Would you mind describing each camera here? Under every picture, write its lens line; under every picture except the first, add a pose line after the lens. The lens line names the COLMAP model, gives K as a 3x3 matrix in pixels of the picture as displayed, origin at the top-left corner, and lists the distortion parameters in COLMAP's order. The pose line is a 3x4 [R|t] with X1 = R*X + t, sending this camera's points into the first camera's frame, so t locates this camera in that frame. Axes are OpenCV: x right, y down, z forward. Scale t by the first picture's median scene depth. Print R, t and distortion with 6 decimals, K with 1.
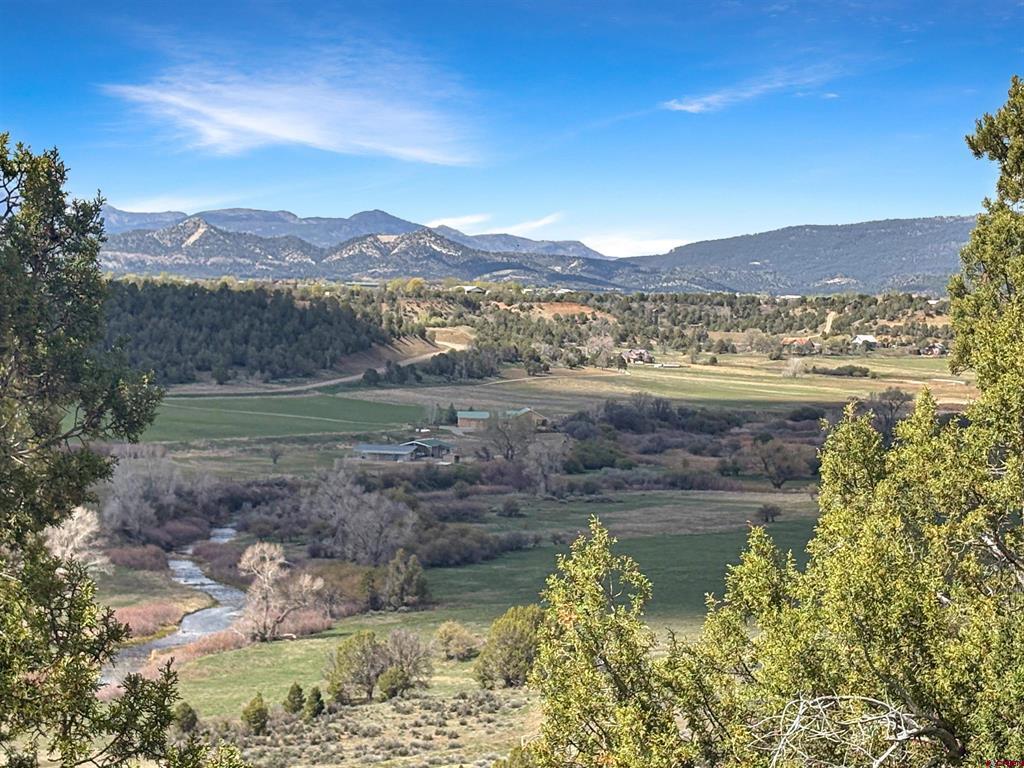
lens RADIAL K [[3196.7, 0, 270.1], [0, 3196.7, 385.1], [0, 0, 1]] dist [0.239521, 1.866060]
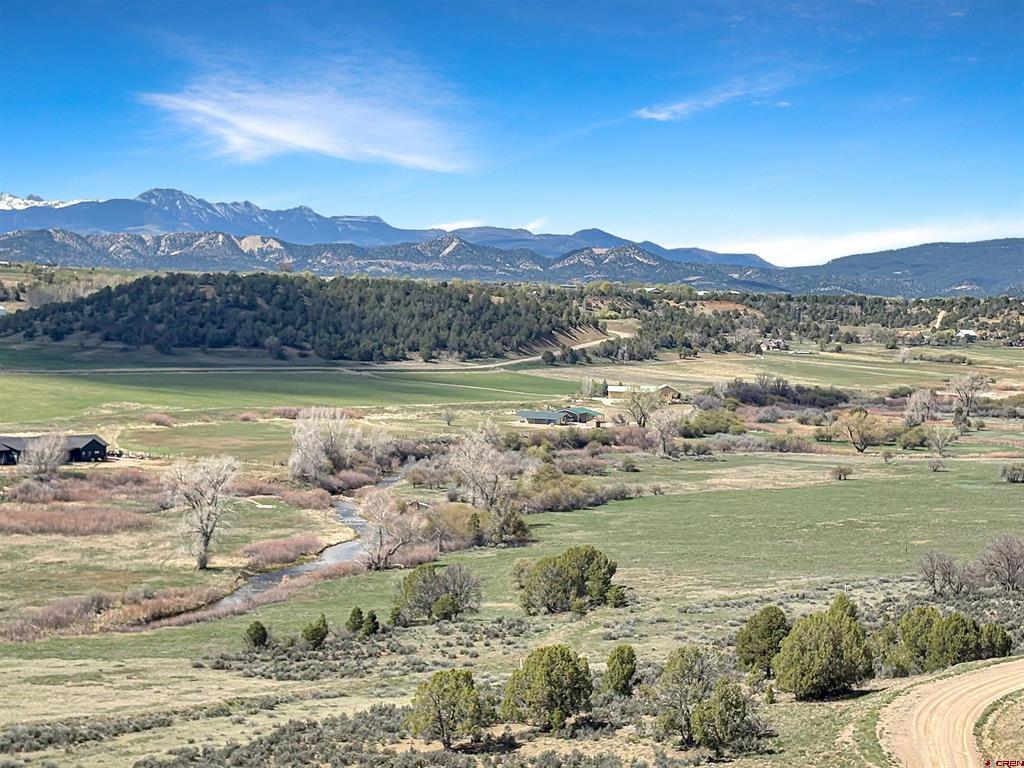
lens RADIAL K [[2197.0, 0, 501.9], [0, 2197.0, 407.2], [0, 0, 1]] dist [0.260469, -0.900713]
pose [[0.991928, 0.015436, -0.125860, 0.121702], [-0.013868, 0.999815, 0.013327, 0.005480], [0.126042, -0.011474, 0.991959, 0.146909]]
